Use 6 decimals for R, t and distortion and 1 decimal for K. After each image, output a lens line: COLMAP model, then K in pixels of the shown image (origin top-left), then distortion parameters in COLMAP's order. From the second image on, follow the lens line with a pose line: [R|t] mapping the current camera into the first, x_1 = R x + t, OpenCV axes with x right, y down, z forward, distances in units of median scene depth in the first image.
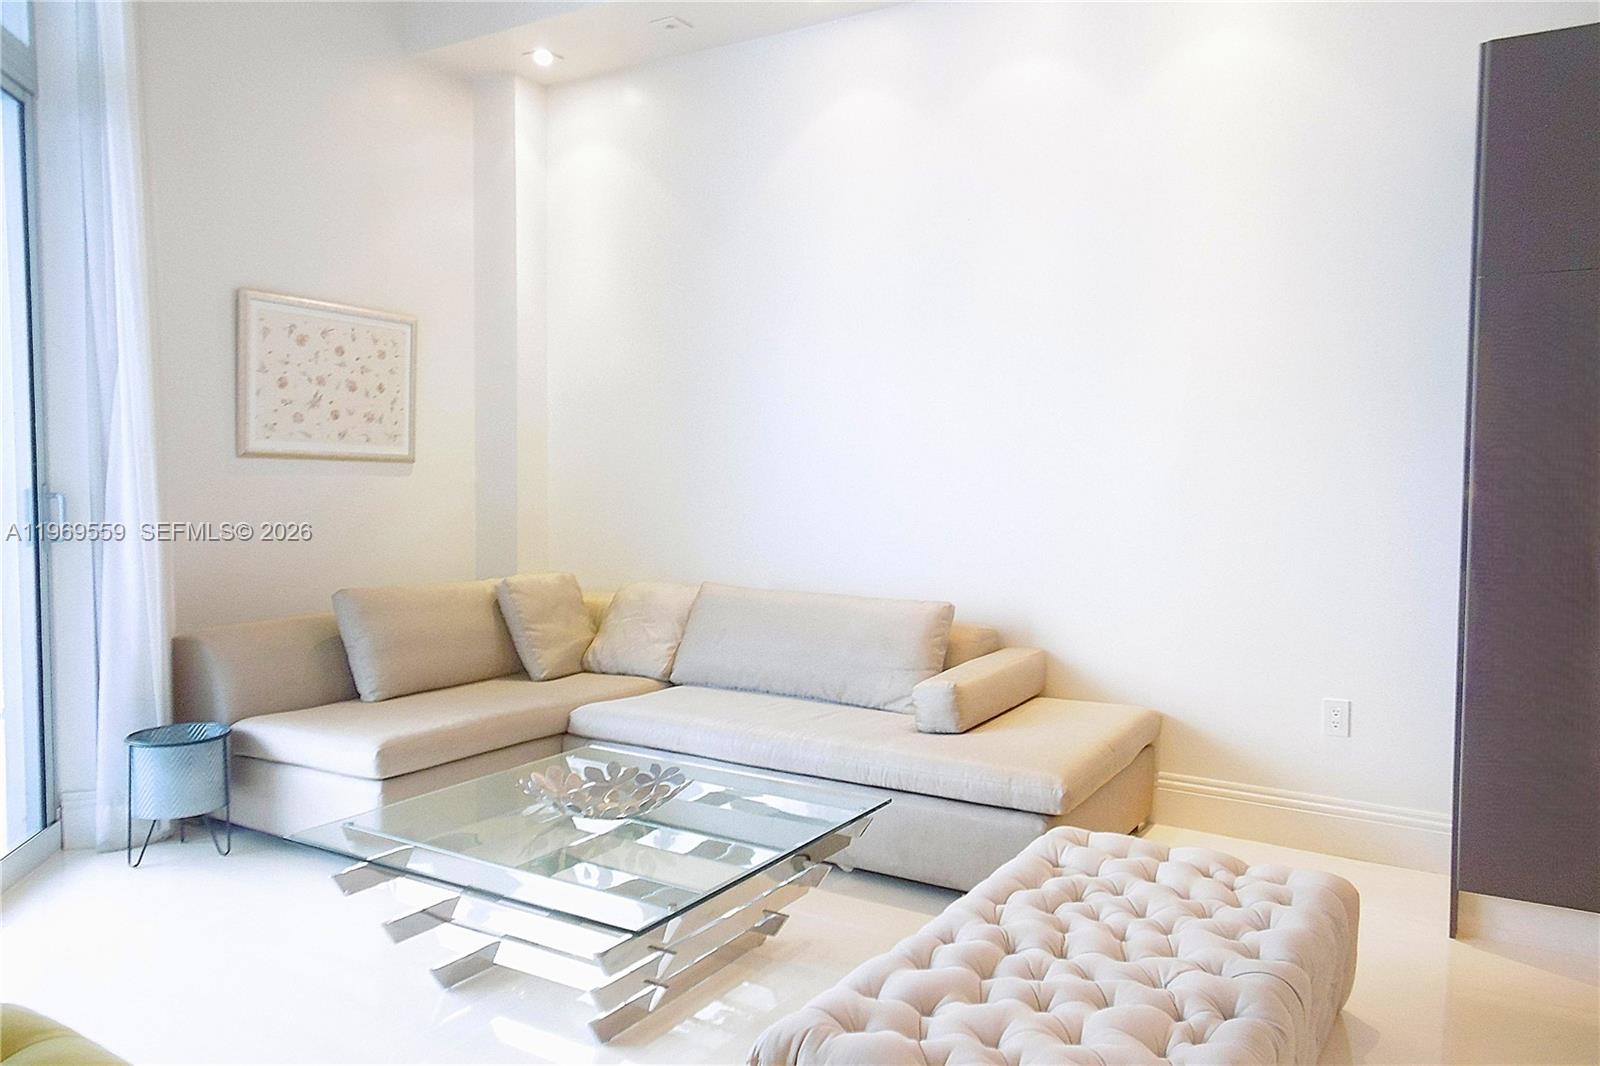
lens RADIAL K [[1157.1, 0, 800.0], [0, 1157.1, 533.0], [0, 0, 1]] dist [0.011276, 0.003405]
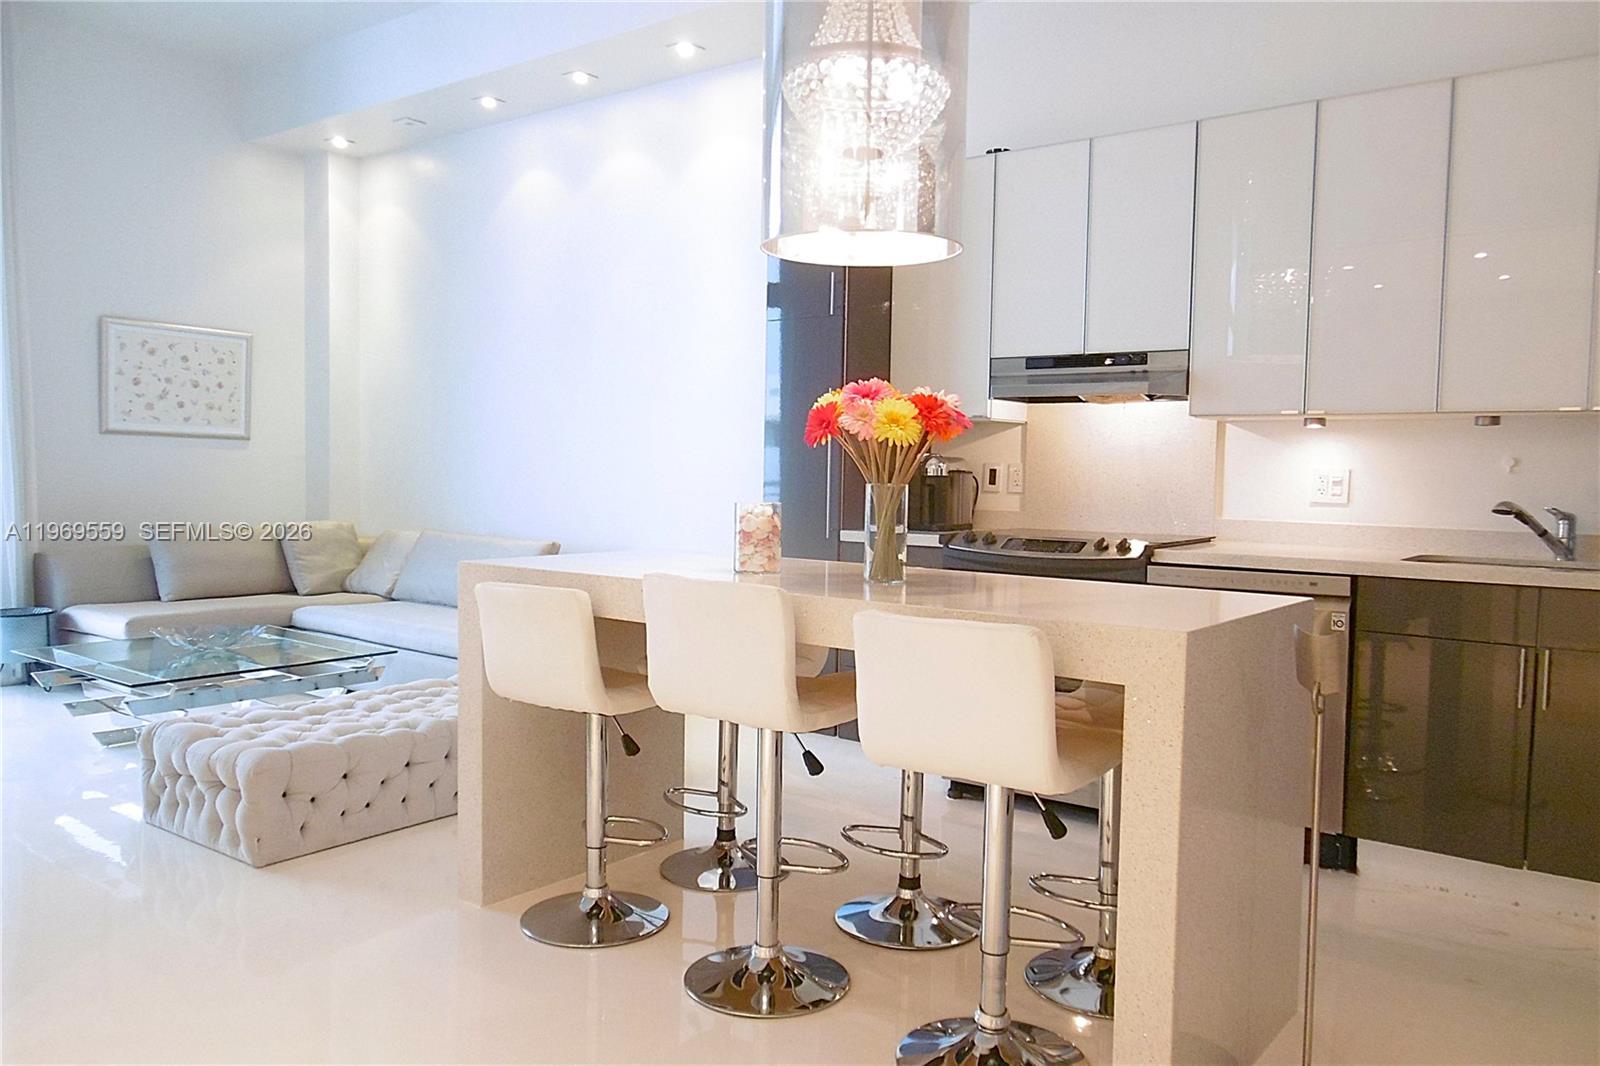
lens RADIAL K [[1210.3, 0, 800.0], [0, 1210.3, 533.0], [0, 0, 1]] dist [0.028491, 0.003926]
pose [[0.992761, 0.018897, -0.118614, 0.531992], [-0.018349, 0.999815, 0.005713, 0.031388], [0.118700, -0.003495, 0.992924, -0.381595]]
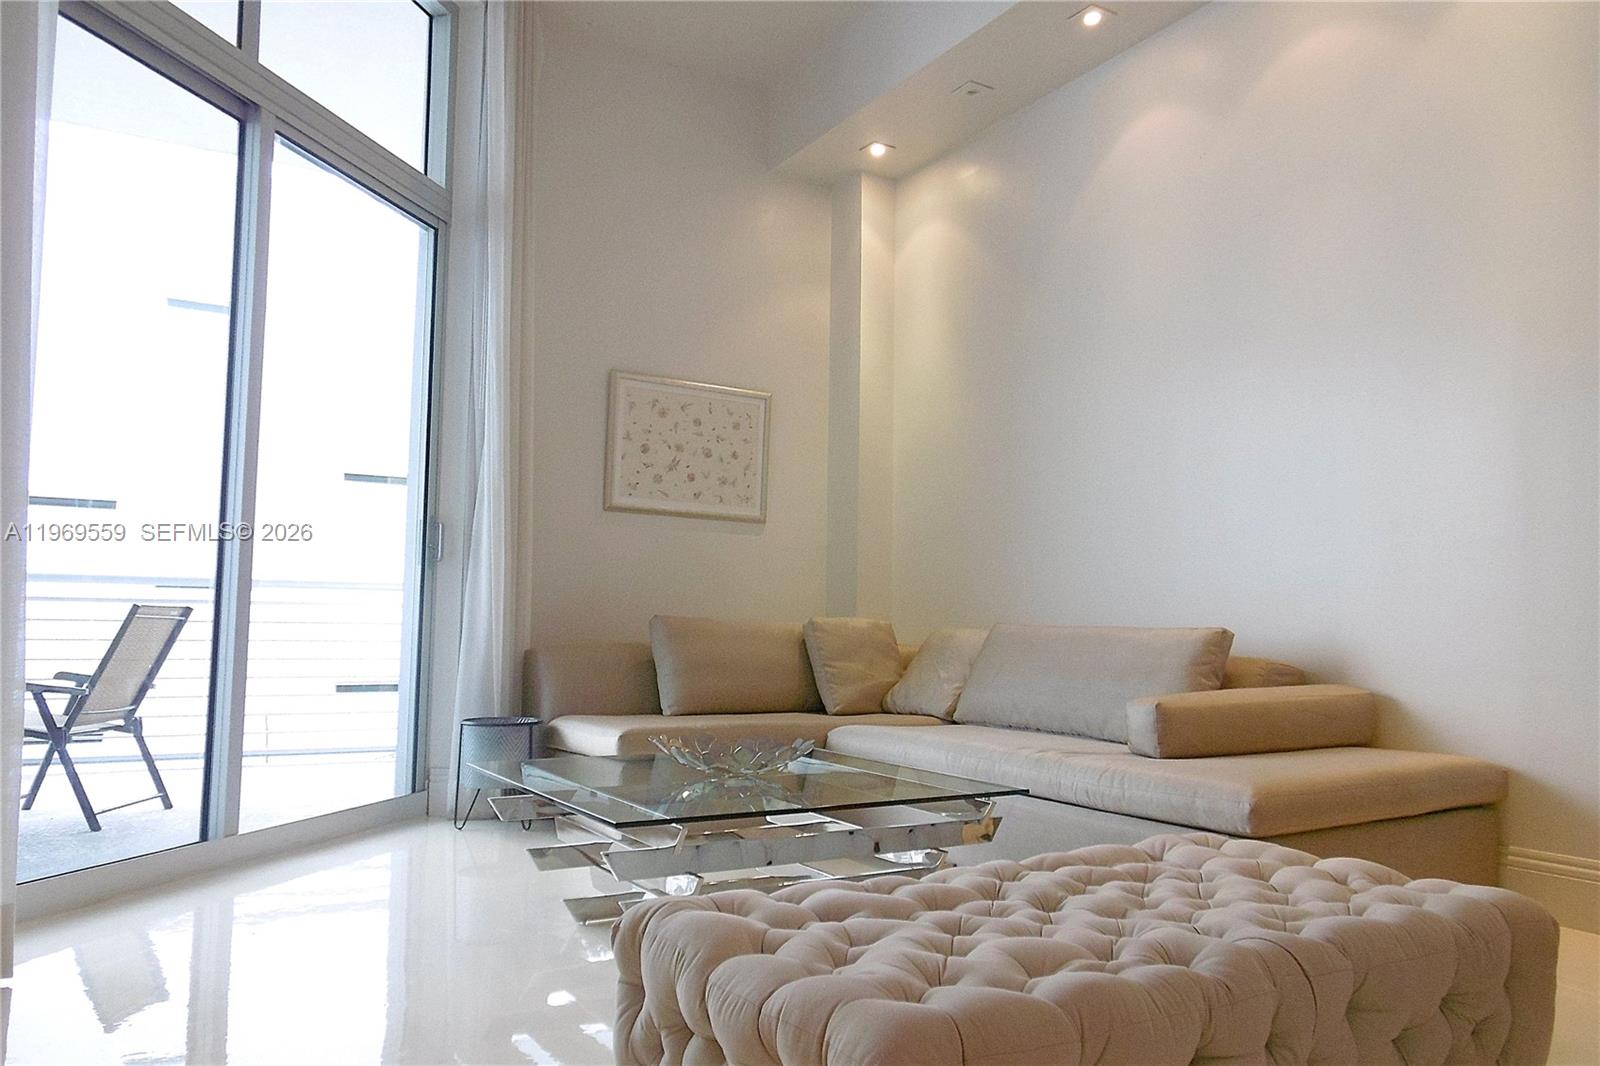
lens RADIAL K [[1155.4, 0, 800.0], [0, 1155.4, 533.0], [0, 0, 1]] dist [0.002438, 0.002710]
pose [[0.884720, -0.034510, -0.464844, 0.224441], [-0.030542, 0.990821, -0.131688, 0.100713], [0.465122, 0.130704, 0.875544, 0.066922]]
